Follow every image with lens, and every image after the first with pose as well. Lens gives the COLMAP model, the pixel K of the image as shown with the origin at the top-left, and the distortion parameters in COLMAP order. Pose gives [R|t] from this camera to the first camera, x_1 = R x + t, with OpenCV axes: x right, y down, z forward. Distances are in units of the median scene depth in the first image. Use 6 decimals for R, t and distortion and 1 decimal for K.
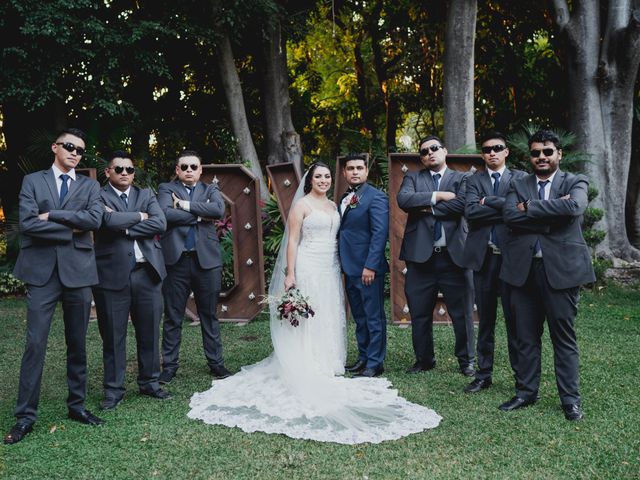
lens RADIAL K [[698.9, 0, 319.1], [0, 698.9, 235.7], [0, 0, 1]] dist [-0.132998, 0.209708]
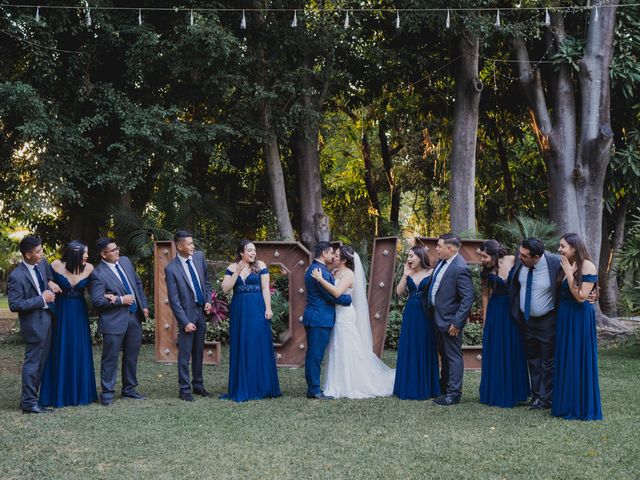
lens RADIAL K [[698.9, 0, 319.1], [0, 698.9, 235.7], [0, 0, 1]] dist [-0.132998, 0.209708]
pose [[0.999438, 0.025799, 0.021411, -0.076769], [-0.023545, 0.994751, -0.099577, 0.009913], [-0.023868, 0.099017, 0.994799, -0.212163]]
